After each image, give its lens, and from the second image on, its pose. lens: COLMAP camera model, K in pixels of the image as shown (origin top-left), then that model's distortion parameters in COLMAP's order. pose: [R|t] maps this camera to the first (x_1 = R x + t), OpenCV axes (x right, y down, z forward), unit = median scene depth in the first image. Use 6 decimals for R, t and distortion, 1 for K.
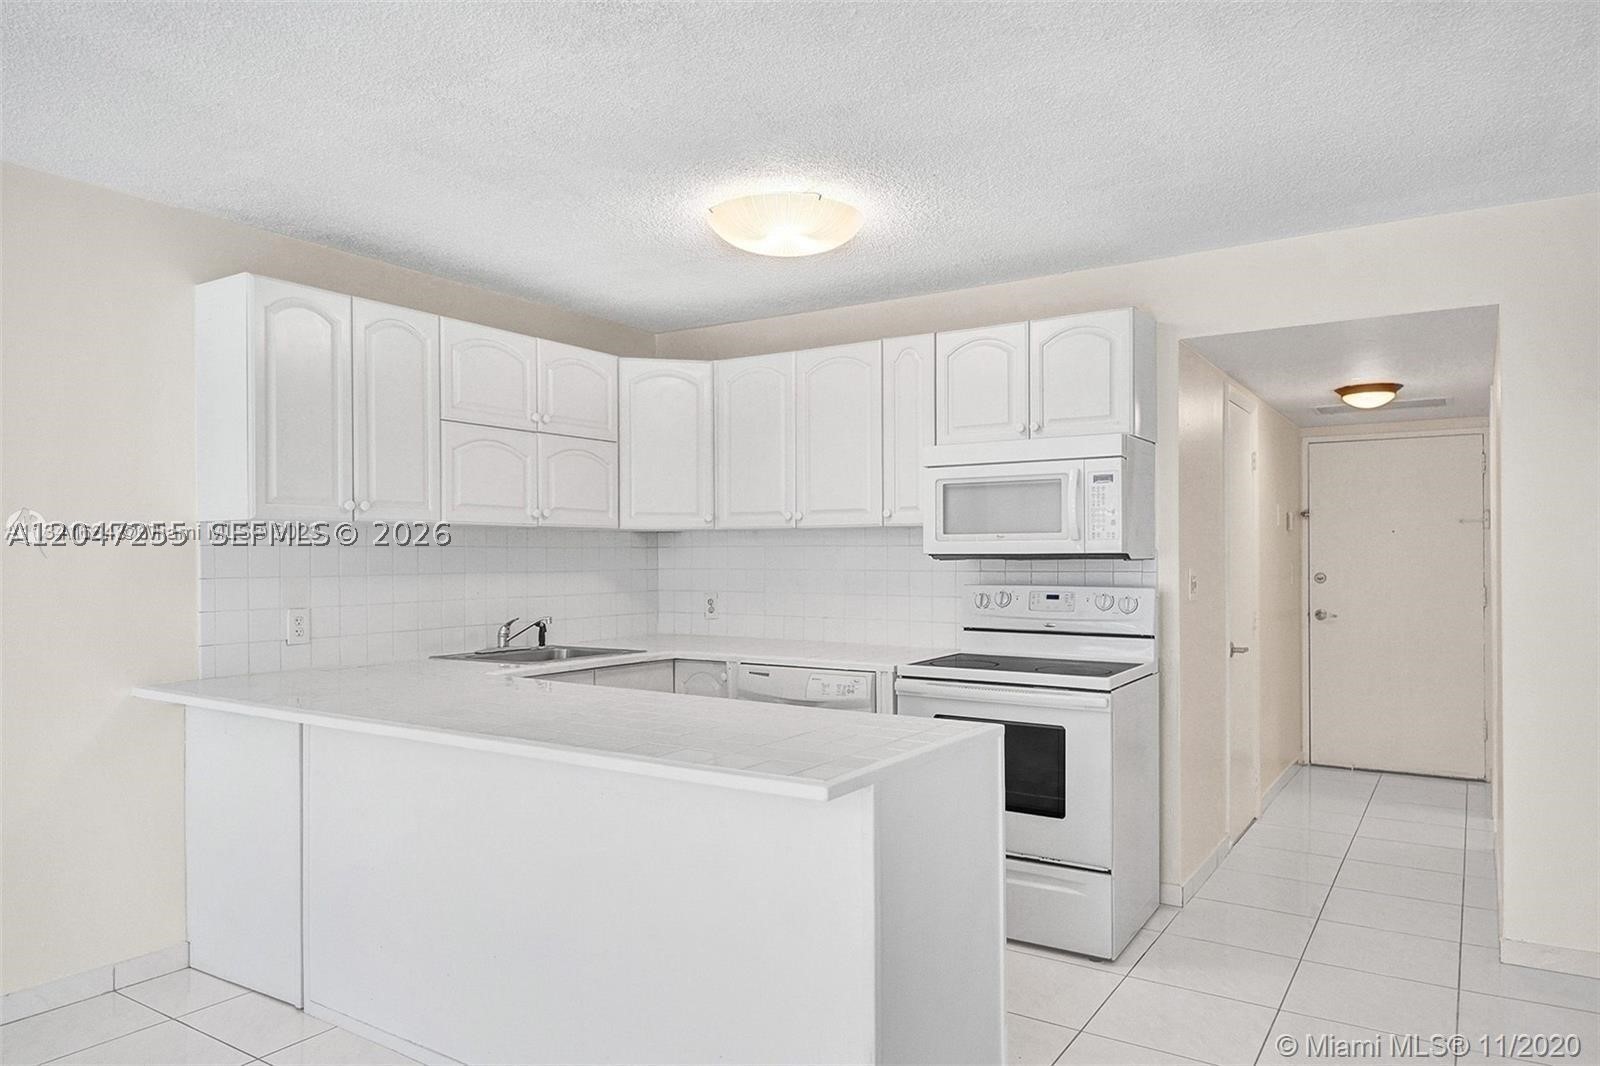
lens RADIAL K [[1060.0, 0, 775.1], [0, 1060.0, 559.9], [0, 0, 1]] dist [0.067263, -0.000744]
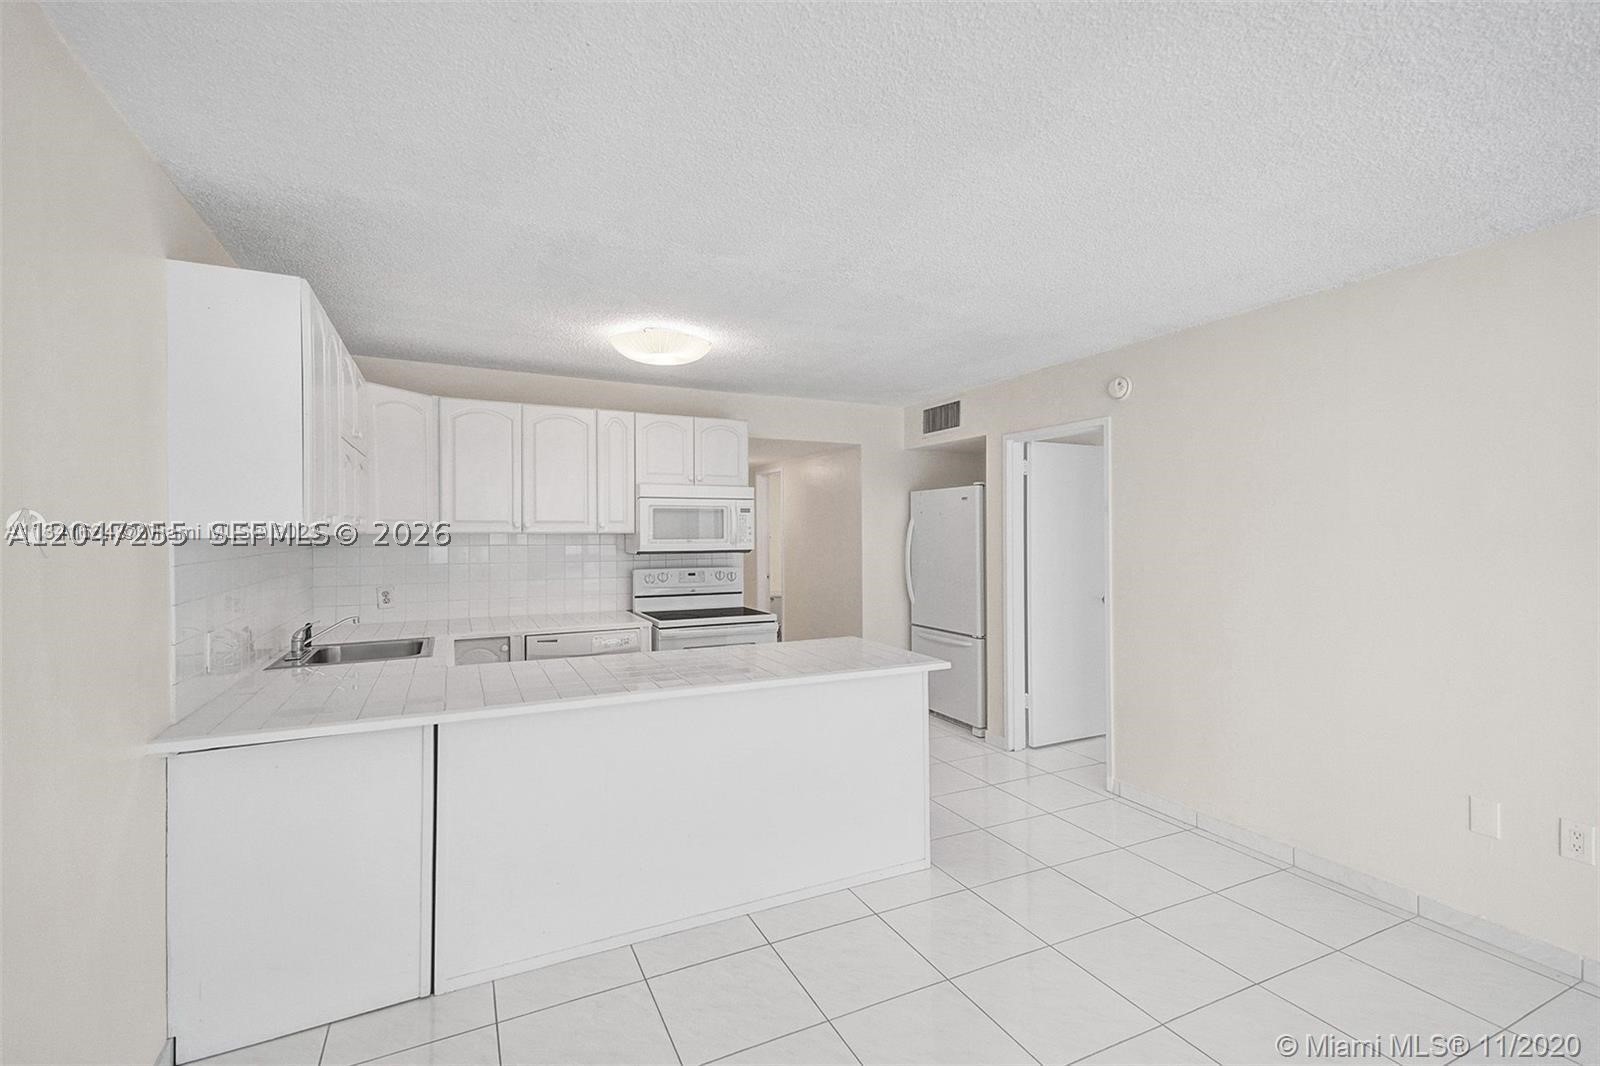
lens RADIAL K [[728.1, 0, 799.4], [0, 728.1, 528.8], [0, 0, 1]] dist [0.045812, -0.012322]
pose [[0.512575, 0.005757, 0.858623, -0.682194], [0.005638, 0.999933, -0.010070, -0.027168], [-0.858624, 0.010003, 0.512509, 0.231159]]
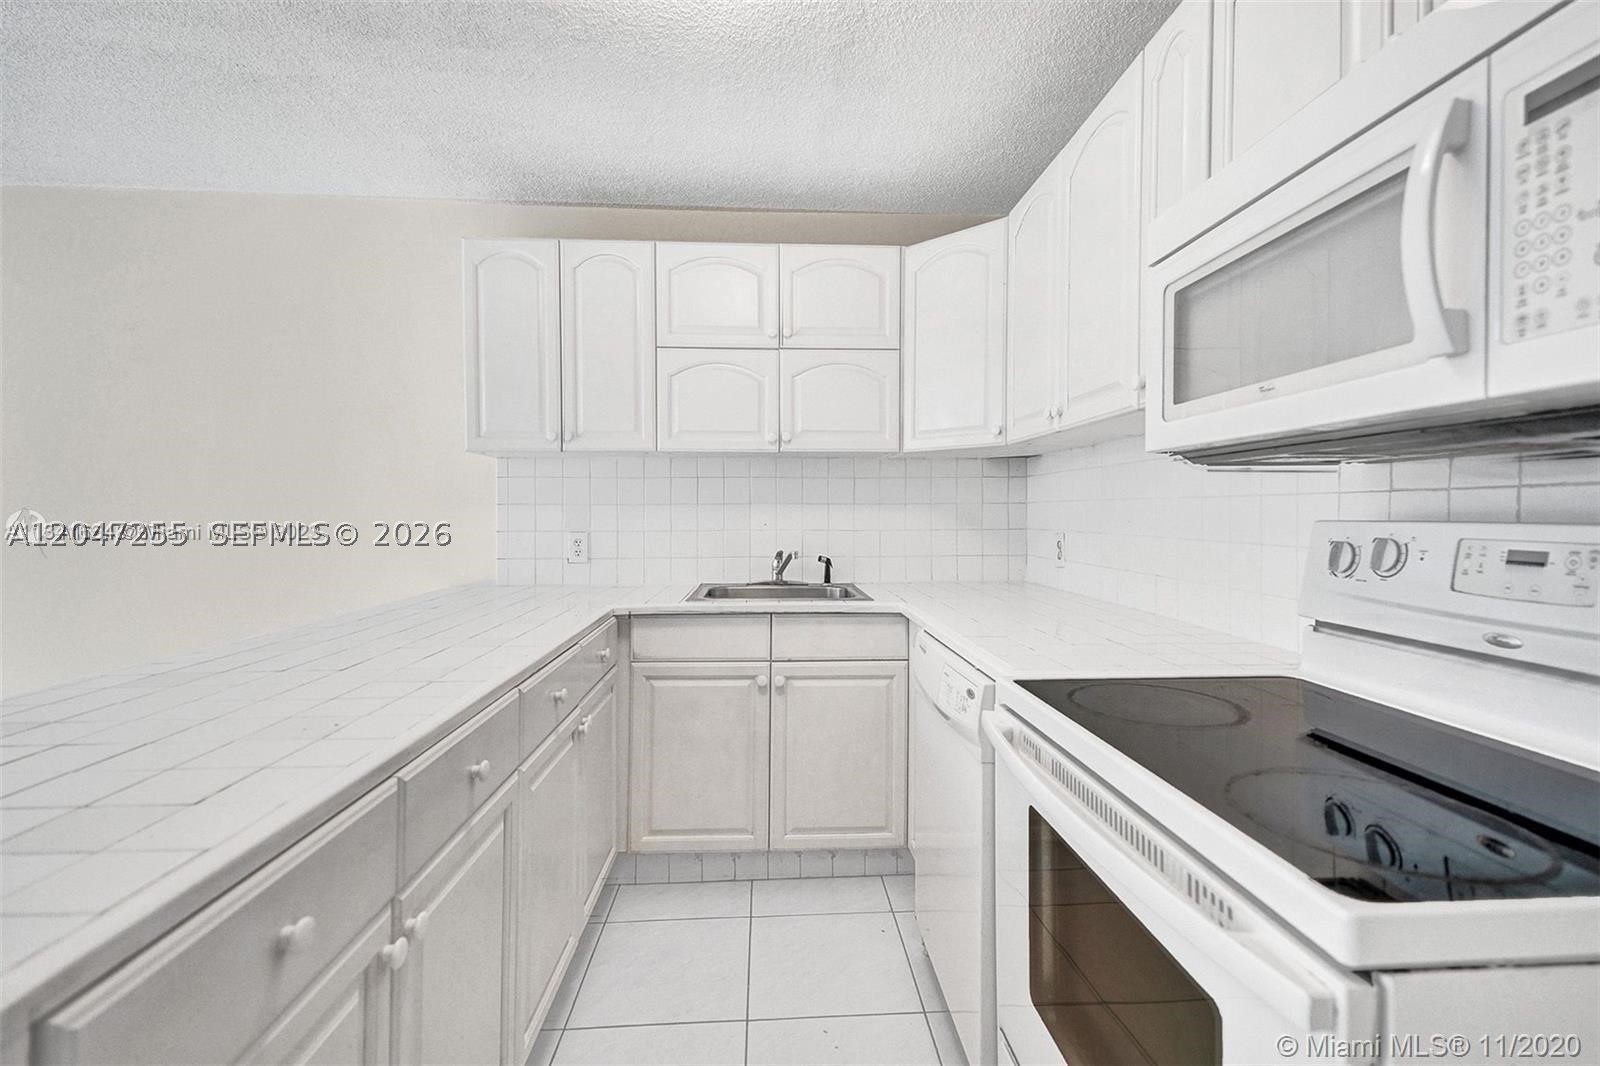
lens RADIAL K [[728.1, 0, 802.7], [0, 728.1, 515.4], [0, 0, 1]] dist [0.045812, -0.012322]
pose [[0.611192, 0.007196, -0.791450, 0.308436], [-0.005287, 0.999973, 0.005008, 0.021585], [0.791465, 0.001123, 0.611213, 0.682408]]
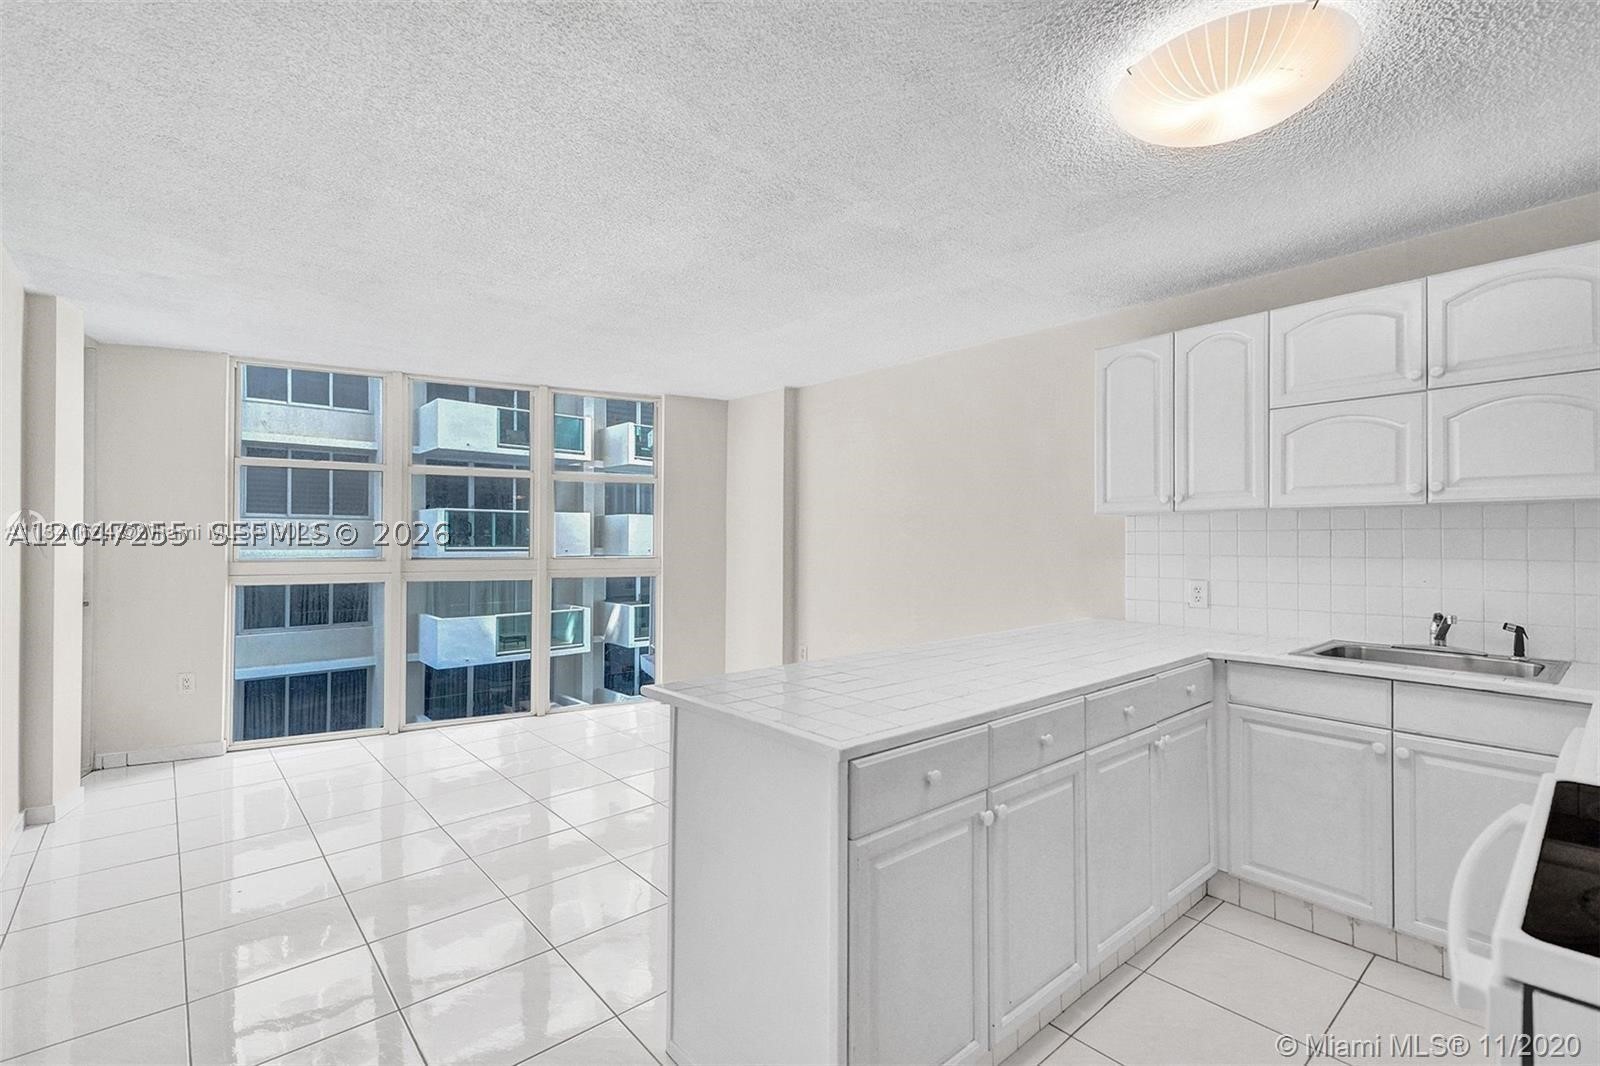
lens RADIAL K [[728.1, 0, 803.6], [0, 728.1, 532.2], [0, 0, 1]] dist [0.045812, -0.012322]
pose [[-0.247232, -0.006362, -0.968935, 0.498676], [-0.002443, 0.999979, -0.005942, -0.005096], [0.968953, 0.000898, -0.247243, 0.728063]]
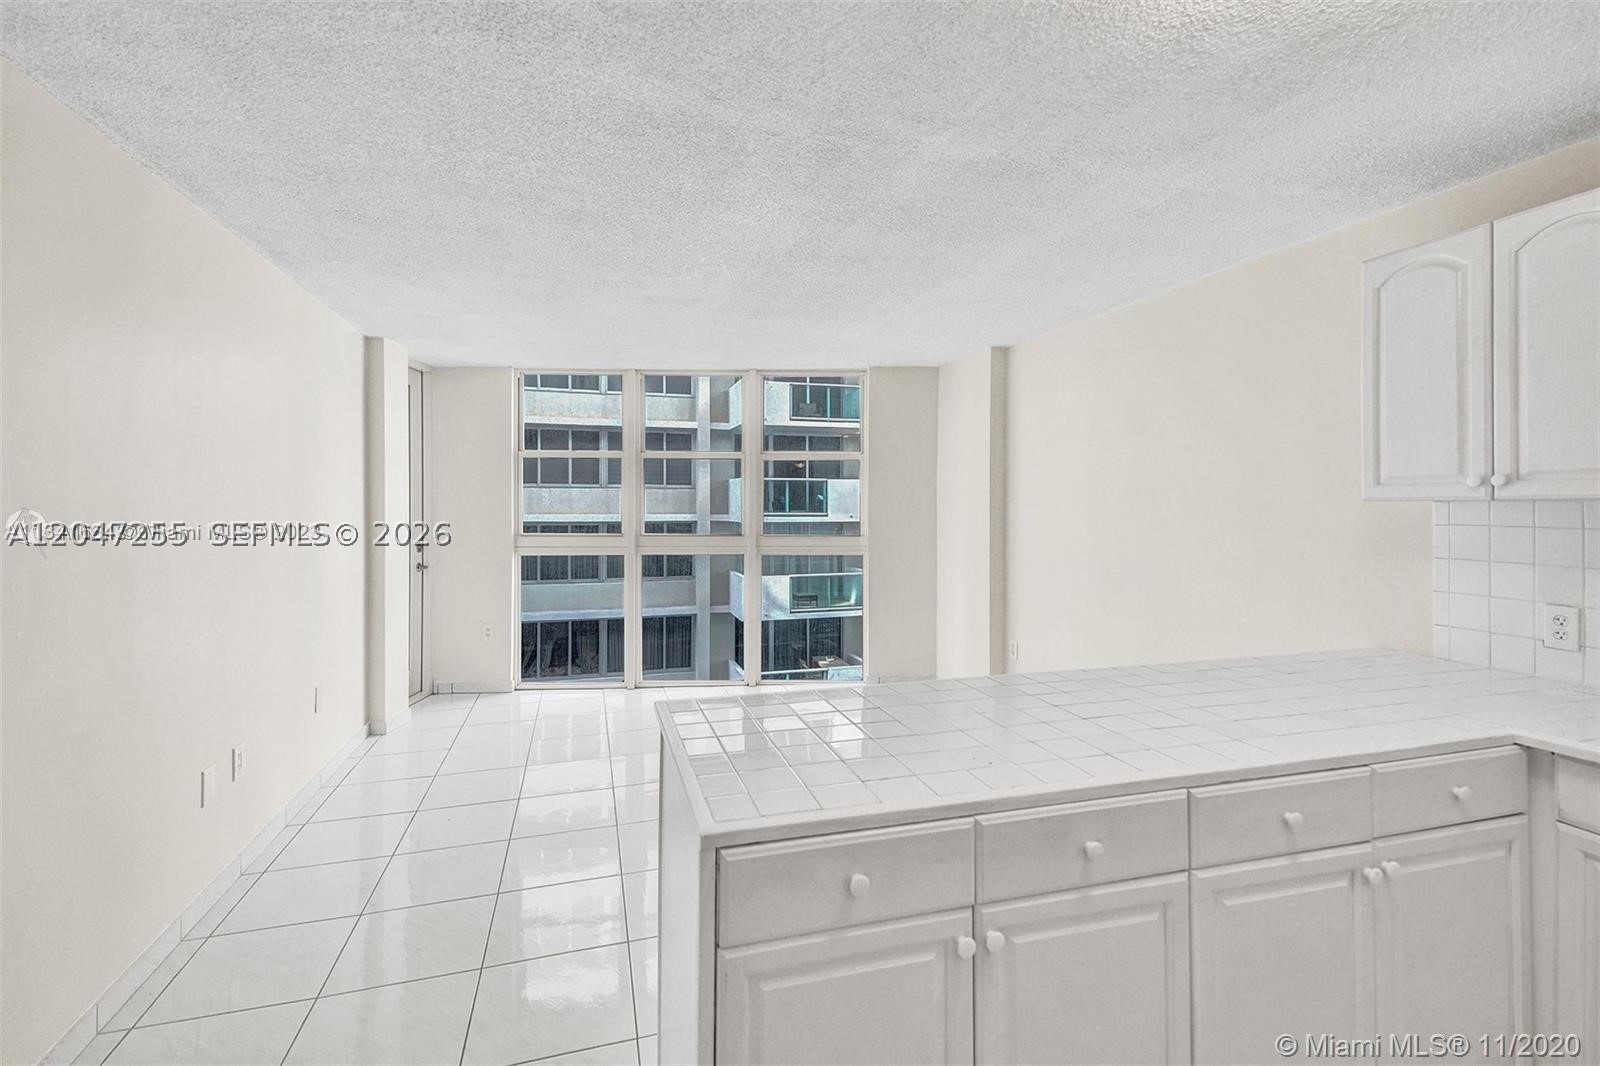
lens RADIAL K [[728.1, 0, 810.2], [0, 728.1, 493.0], [0, 0, 1]] dist [0.045812, -0.012322]
pose [[-0.638140, 0.000308, -0.769920, 0.337809], [0.002007, 0.999997, -0.001264, -0.037876], [0.769918, -0.002352, -0.638139, 0.884377]]
